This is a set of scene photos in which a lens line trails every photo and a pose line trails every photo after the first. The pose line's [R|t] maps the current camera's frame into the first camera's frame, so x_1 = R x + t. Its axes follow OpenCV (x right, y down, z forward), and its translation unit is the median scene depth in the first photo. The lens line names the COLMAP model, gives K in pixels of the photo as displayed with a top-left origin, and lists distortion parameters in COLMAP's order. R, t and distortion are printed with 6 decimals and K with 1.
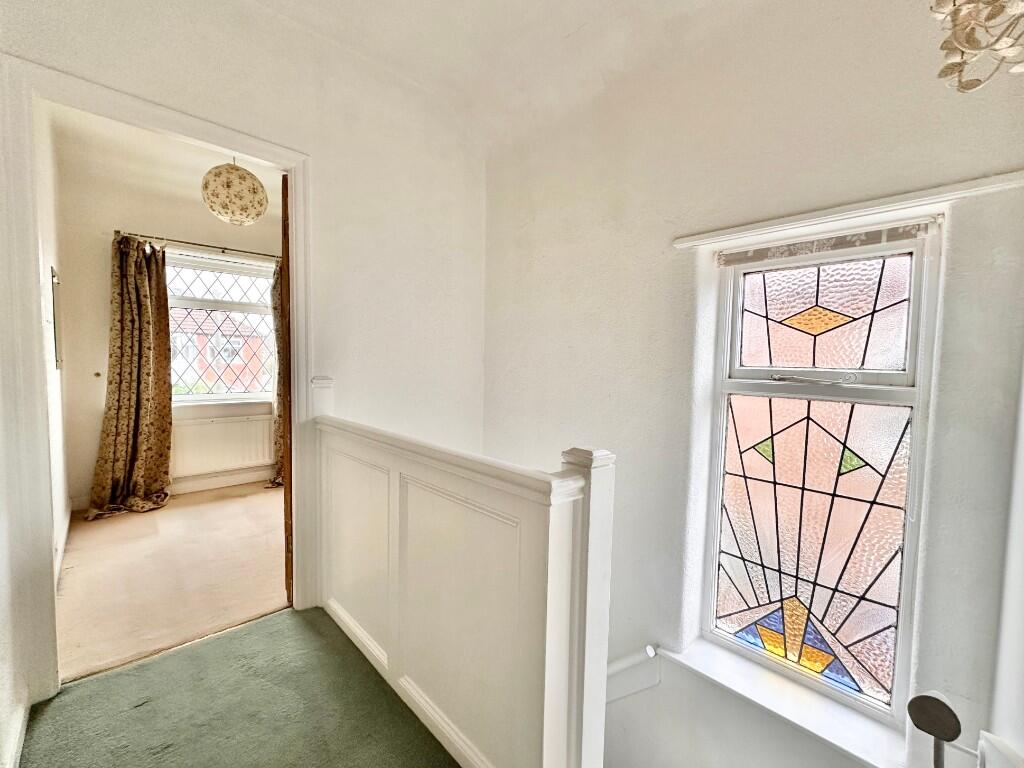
lens RADIAL K [[407.9, 0, 510.5], [0, 407.9, 383.1], [0, 0, 1]] dist [-0.002019, -0.000543]
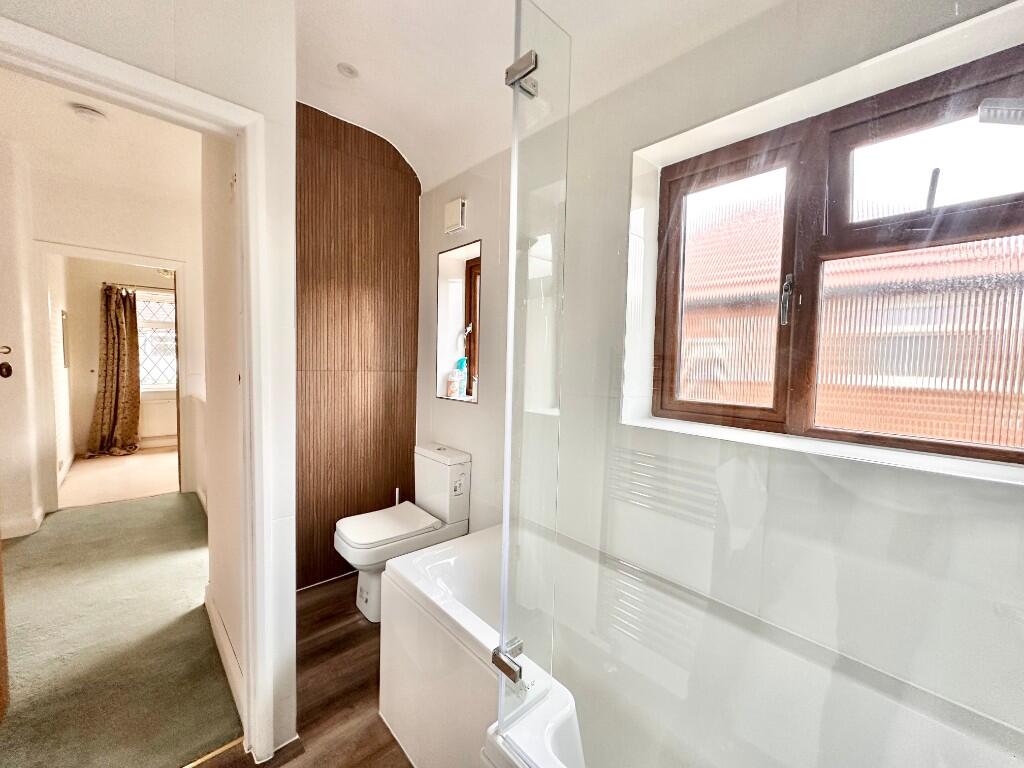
lens RADIAL K [[407.9, 0, 531.0], [0, 407.9, 383.0], [0, 0, 1]] dist [-0.002019, -0.000543]
pose [[0.999903, 0.007381, -0.011811, 0.740604], [-0.007322, 0.999961, 0.005025, 0.005700], [0.011848, -0.004938, 0.999918, -0.589769]]
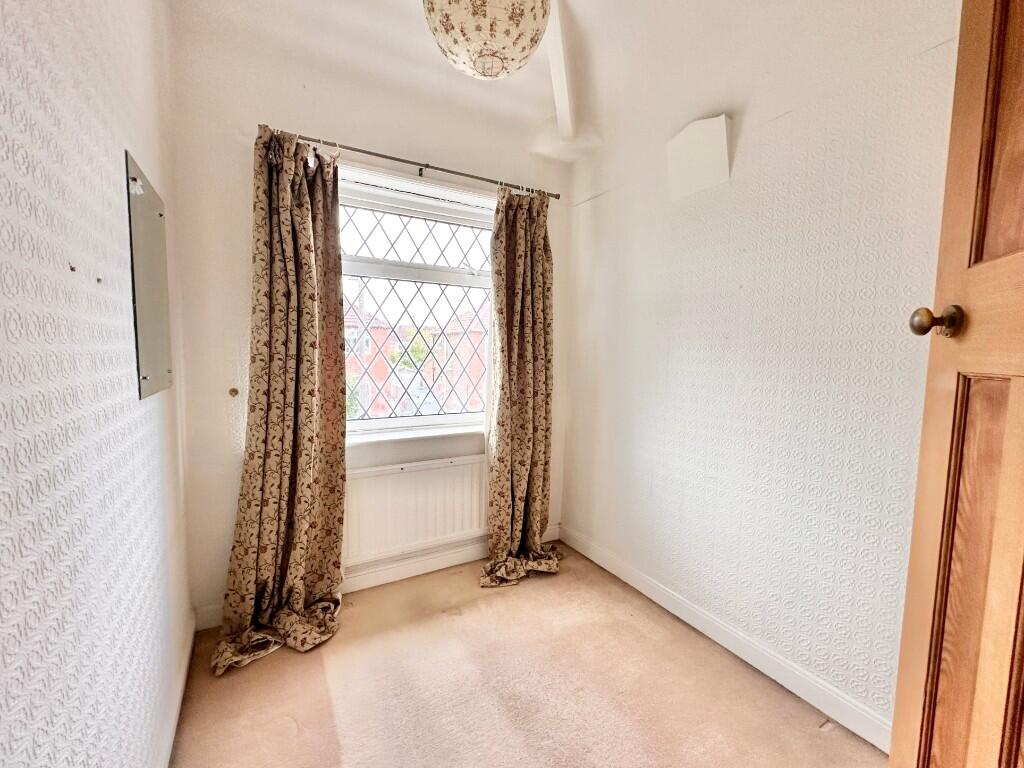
lens RADIAL K [[407.9, 0, 515.5], [0, 407.9, 381.8], [0, 0, 1]] dist [-0.002019, -0.000543]
pose [[0.975070, 0.023803, -0.220615, -0.508927], [-0.017763, 0.999412, 0.029322, -0.057762], [0.221183, -0.024672, 0.974920, 0.534362]]
